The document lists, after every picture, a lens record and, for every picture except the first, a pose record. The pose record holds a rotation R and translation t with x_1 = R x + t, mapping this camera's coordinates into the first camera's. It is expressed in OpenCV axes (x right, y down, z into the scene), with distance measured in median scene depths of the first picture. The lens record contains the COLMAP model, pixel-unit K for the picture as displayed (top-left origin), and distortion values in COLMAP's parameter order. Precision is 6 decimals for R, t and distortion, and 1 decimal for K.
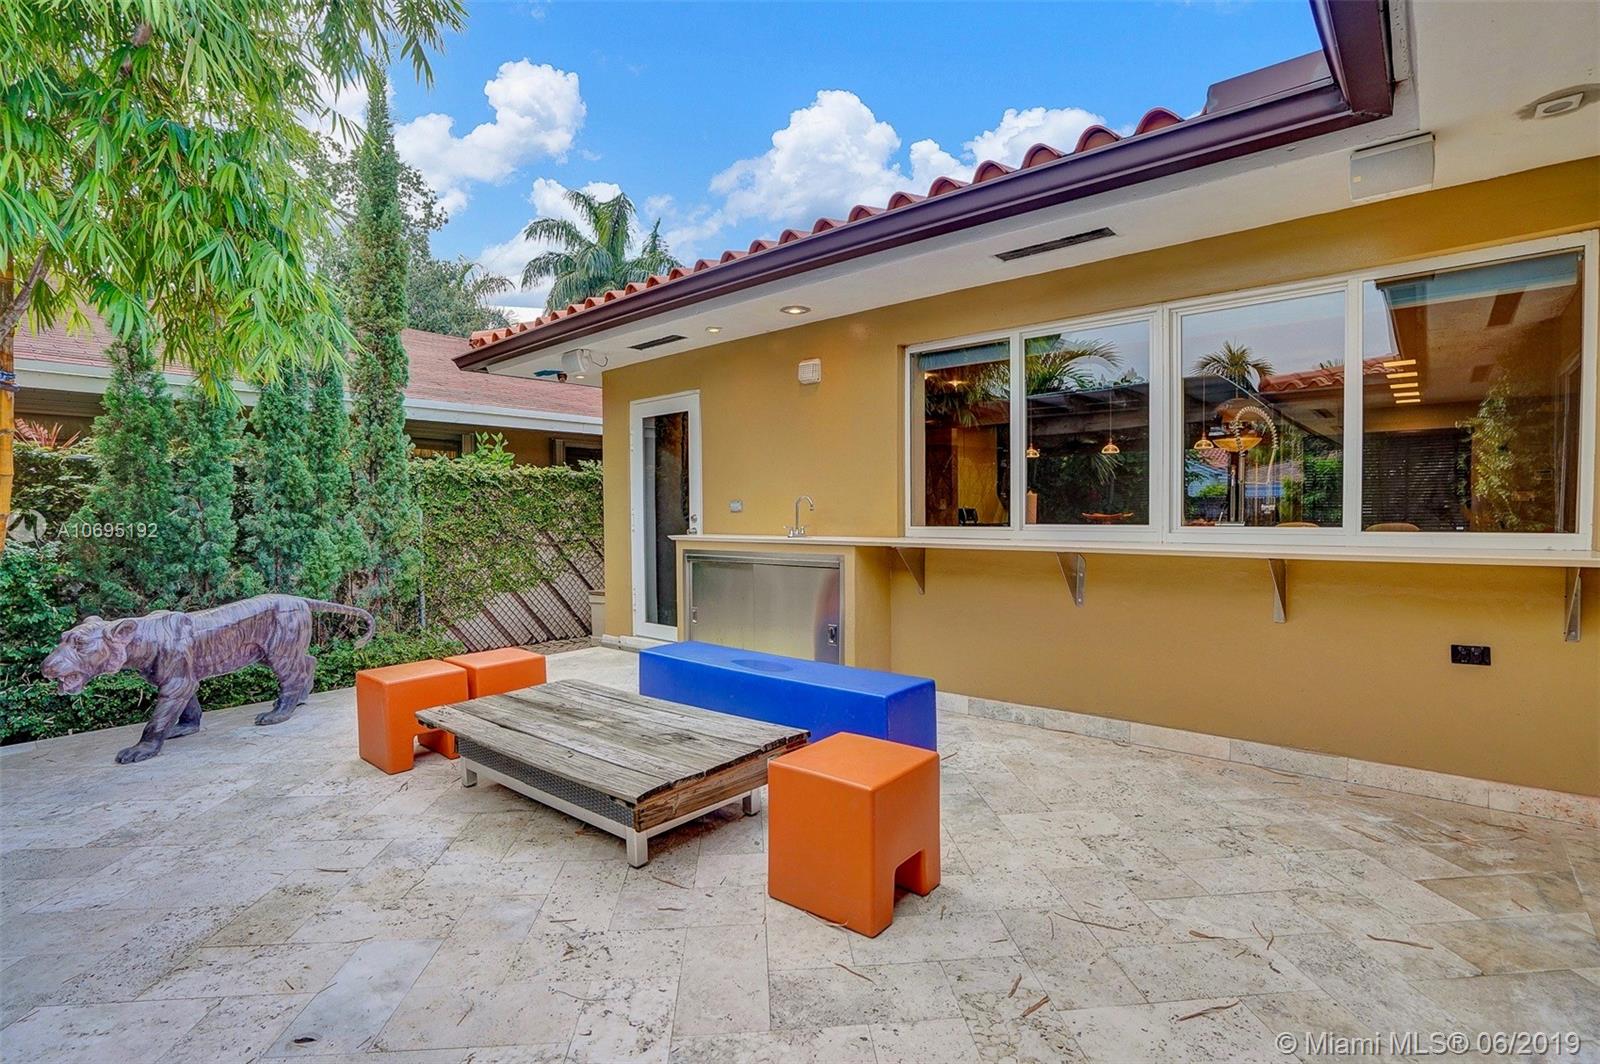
lens RADIAL K [[749.6, 0, 795.3], [0, 749.6, 522.3], [0, 0, 1]] dist [-0.066895, 0.022740]
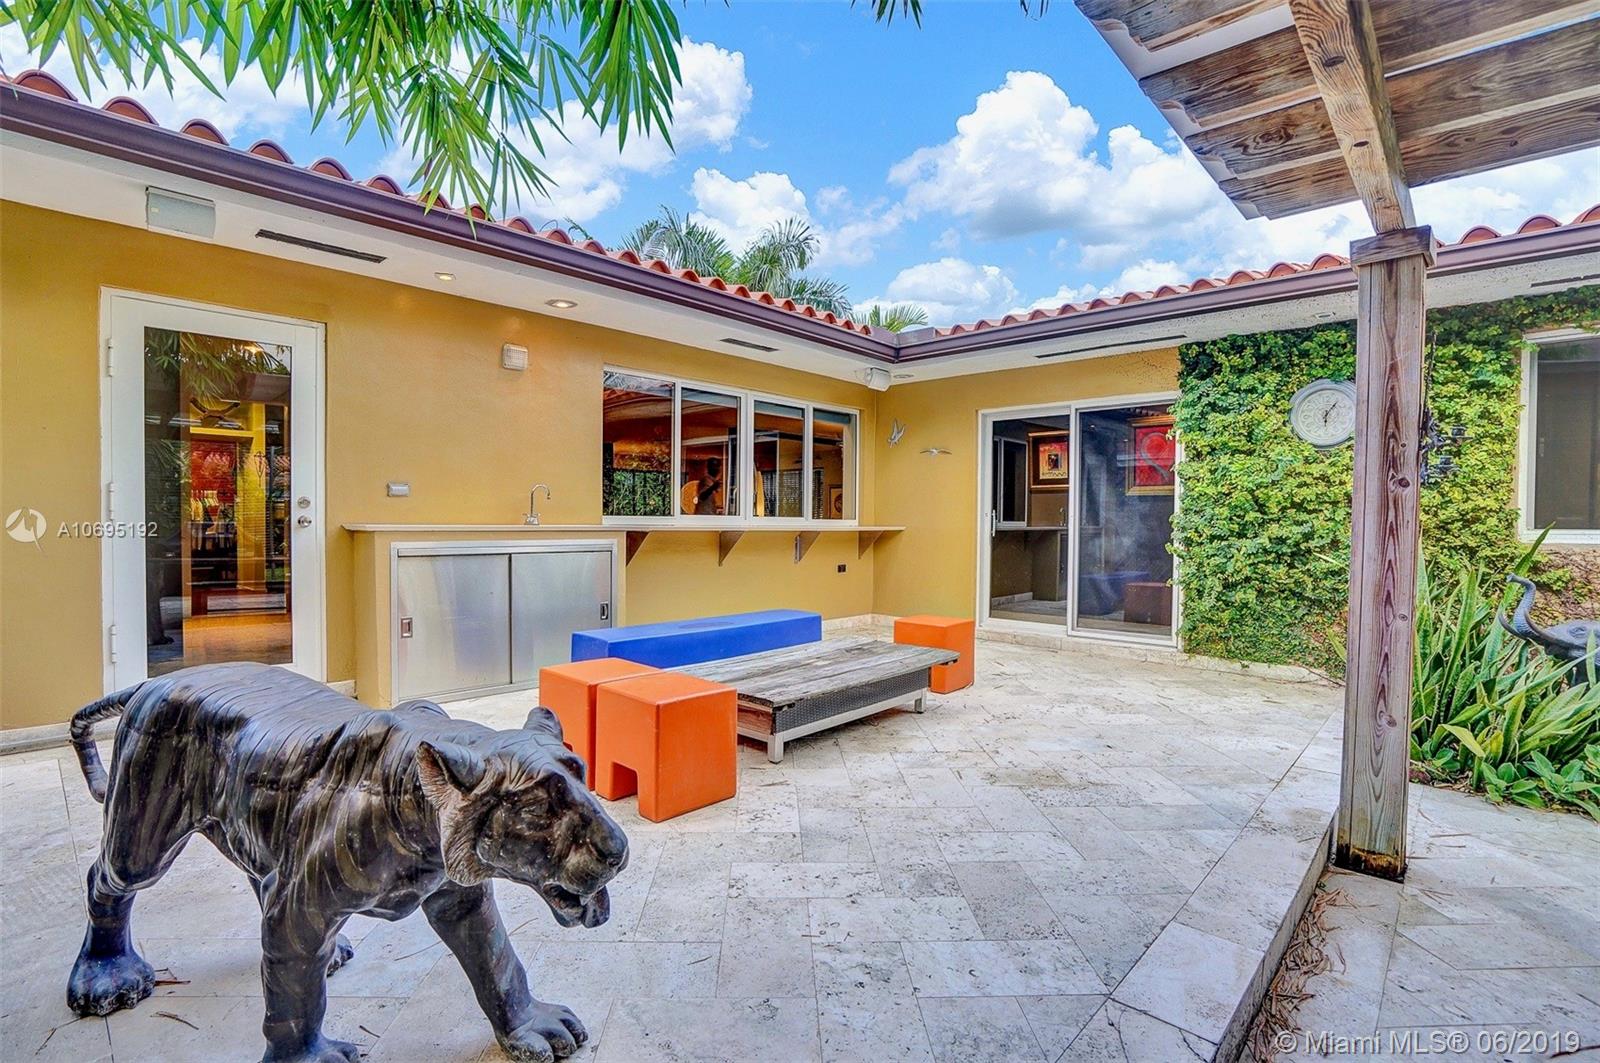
lens RADIAL K [[749.6, 0, 795.3], [0, 749.6, 521.8], [0, 0, 1]] dist [-0.066895, 0.022740]
pose [[0.044618, 0.005867, 0.998987, -1.722375], [-0.002184, 0.999981, -0.005775, 0.034113], [-0.999002, -0.001924, 0.044630, 1.077101]]
